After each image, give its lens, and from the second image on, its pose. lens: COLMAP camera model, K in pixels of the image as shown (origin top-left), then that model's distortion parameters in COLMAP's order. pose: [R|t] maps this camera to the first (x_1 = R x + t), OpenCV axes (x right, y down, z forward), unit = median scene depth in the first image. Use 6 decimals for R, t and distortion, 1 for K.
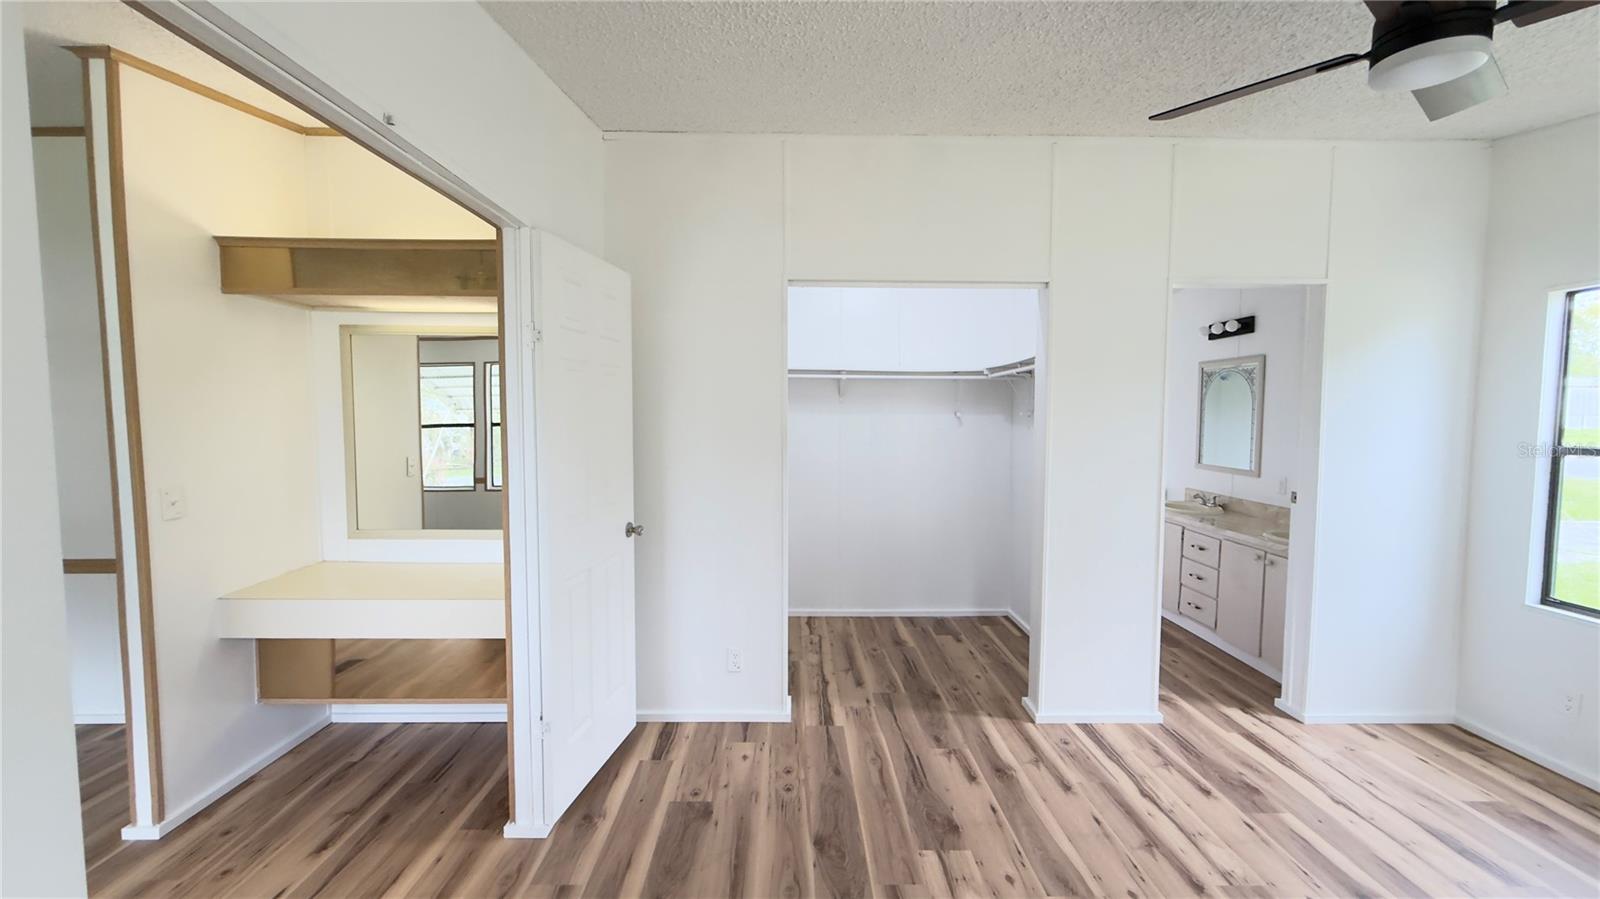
lens RADIAL K [[635.2, 0, 794.7], [0, 635.2, 449.2], [0, 0, 1]] dist [-0.000741, 0.000286]
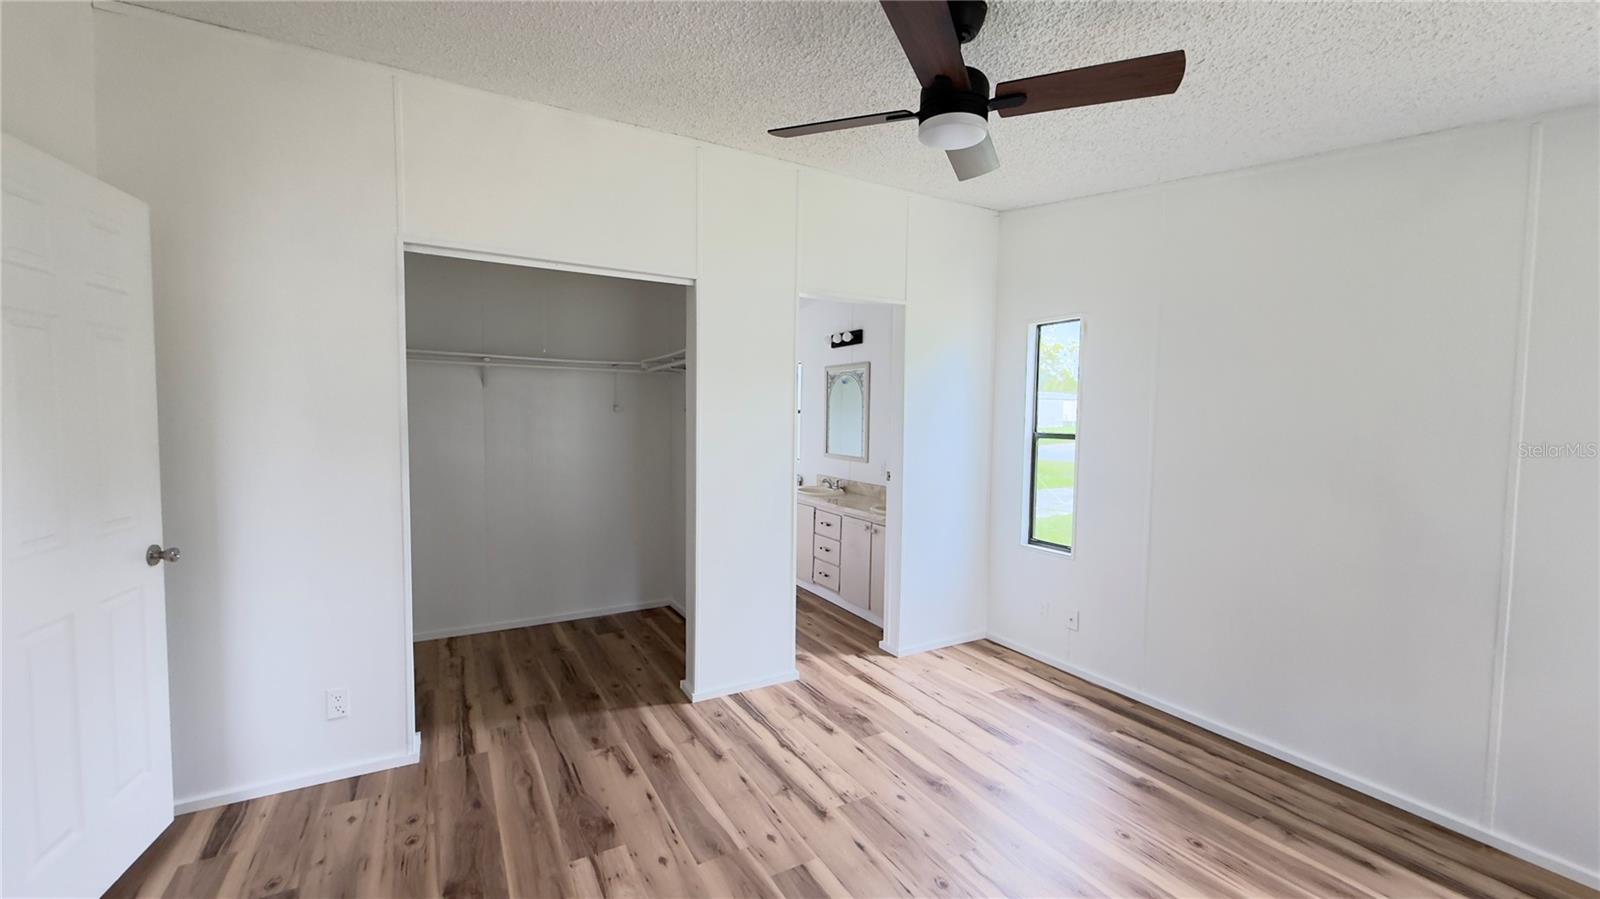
lens RADIAL K [[635.2, 0, 793.7], [0, 635.2, 449.9], [0, 0, 1]] dist [-0.000741, 0.000286]
pose [[0.874846, -0.018702, 0.484040, 0.031515], [0.018433, 0.999816, 0.005315, 0.016327], [-0.484050, 0.004272, 0.875030, 0.009446]]
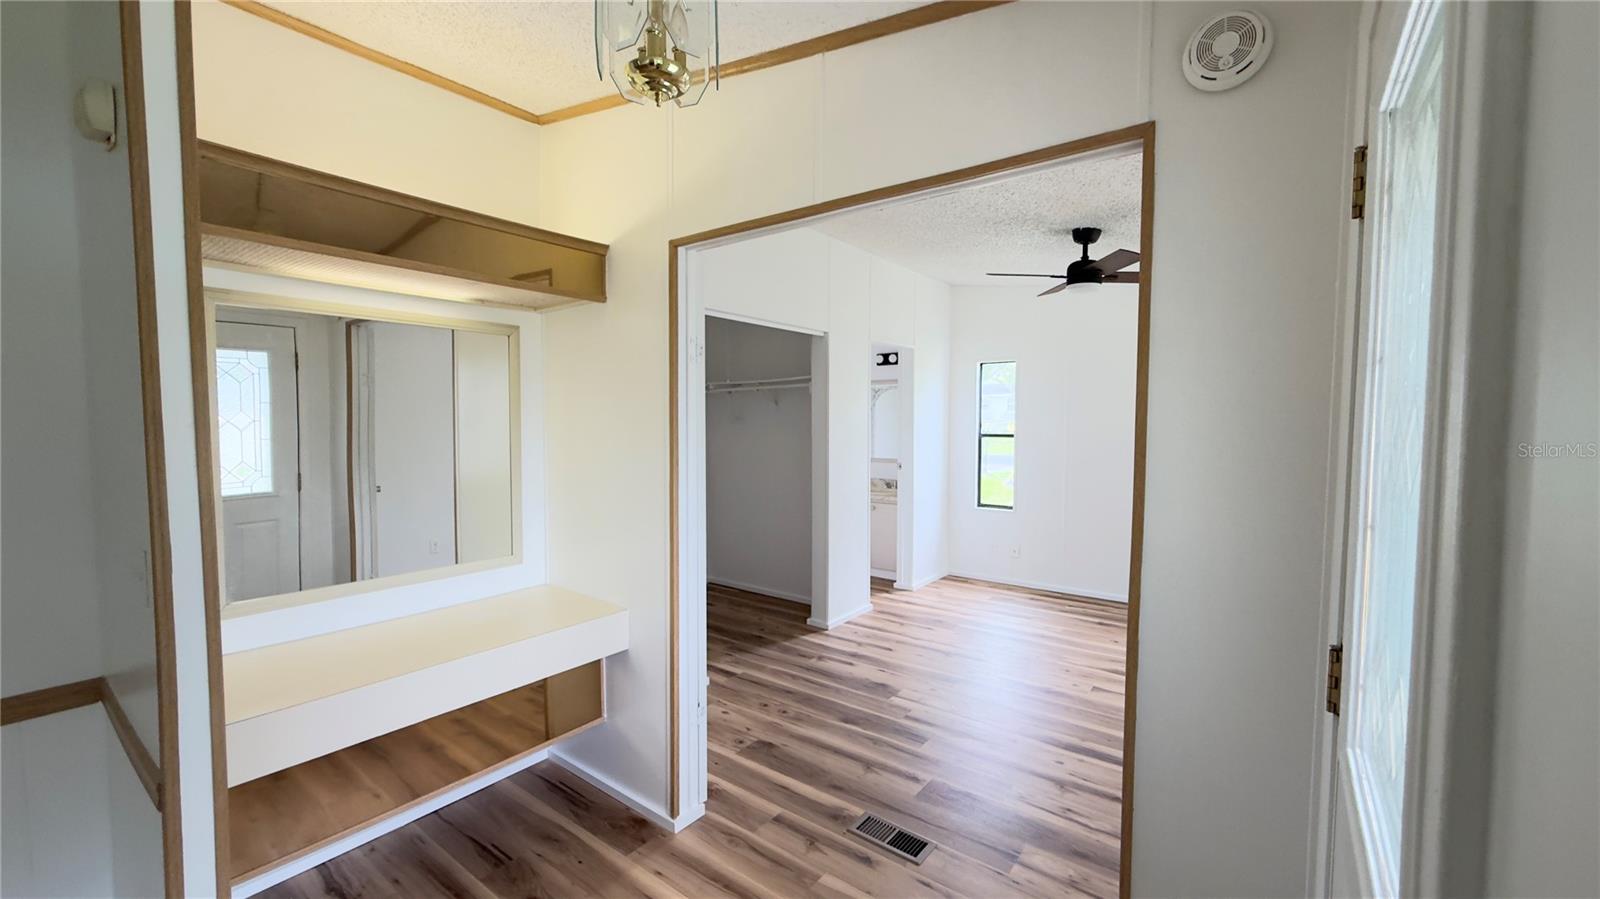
lens RADIAL K [[635.2, 0, 807.8], [0, 635.2, 443.6], [0, 0, 1]] dist [-0.000741, 0.000286]
pose [[0.608996, -0.035065, 0.792398, -0.870414], [0.044226, 0.998969, 0.010216, -0.018083], [-0.791939, 0.028823, 0.609919, 0.140393]]
